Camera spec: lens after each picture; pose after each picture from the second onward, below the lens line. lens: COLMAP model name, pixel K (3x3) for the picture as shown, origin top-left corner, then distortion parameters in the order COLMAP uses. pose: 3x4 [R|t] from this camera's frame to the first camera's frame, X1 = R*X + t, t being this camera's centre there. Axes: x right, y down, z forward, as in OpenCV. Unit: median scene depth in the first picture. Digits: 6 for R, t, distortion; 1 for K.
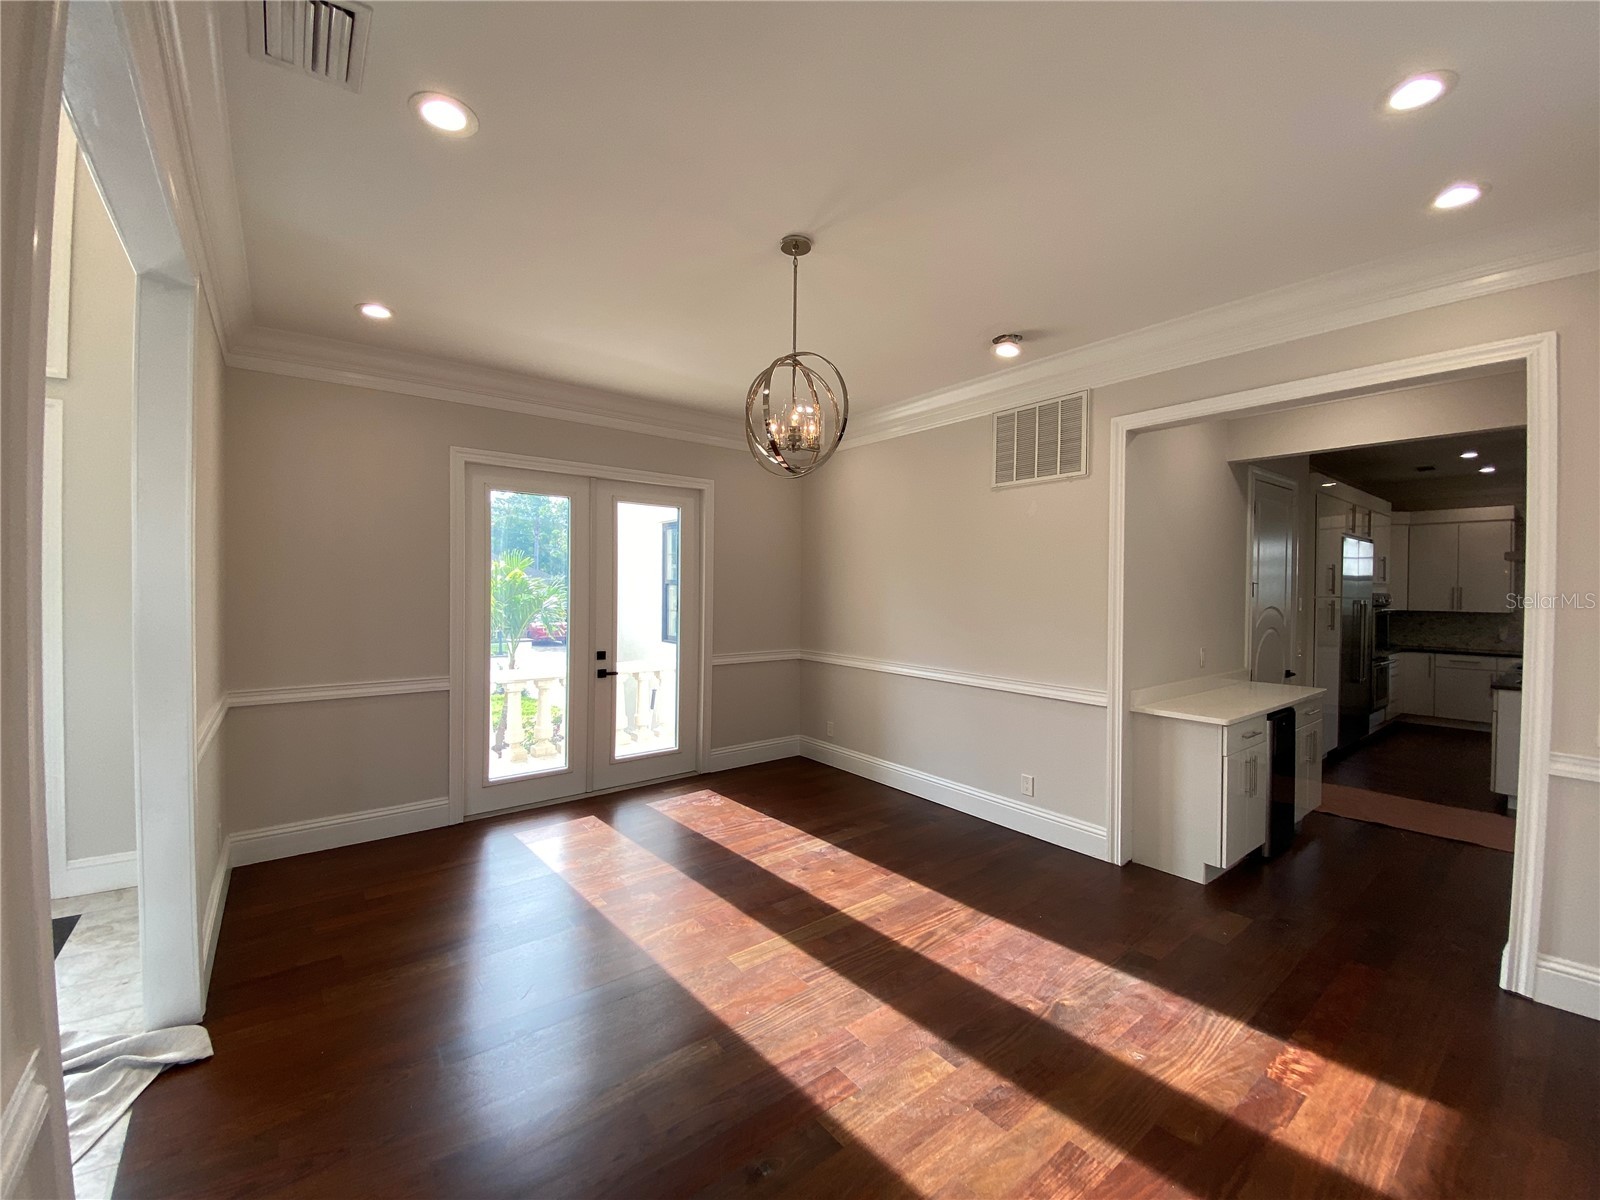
lens RADIAL K [[648.6, 0, 797.8], [0, 648.6, 599.1], [0, 0, 1]] dist [0.030038, -0.024139]
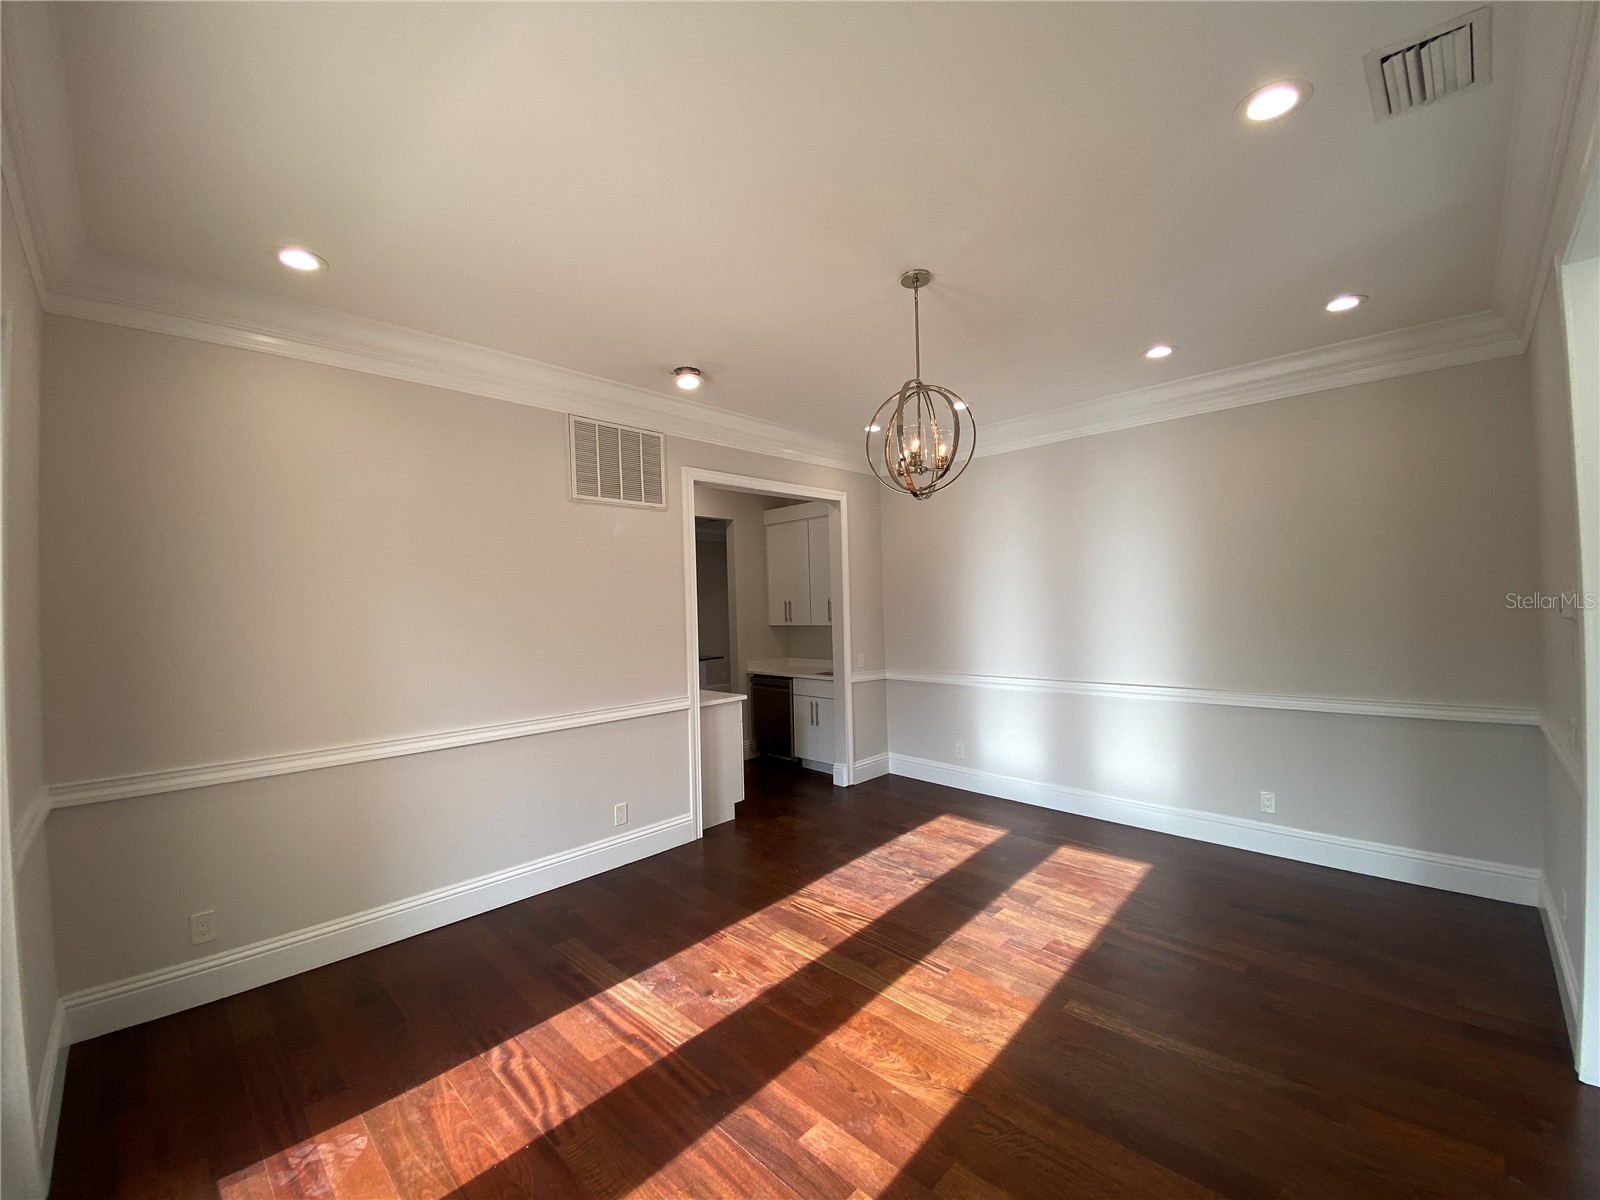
lens RADIAL K [[648.6, 0, 797.8], [0, 648.6, 599.1], [0, 0, 1]] dist [0.030038, -0.024139]
pose [[-0.128390, 0.003267, 0.991718, -0.730720], [0.041316, 0.999144, 0.002058, -0.028177], [-0.990863, 0.041238, -0.128416, 0.968777]]
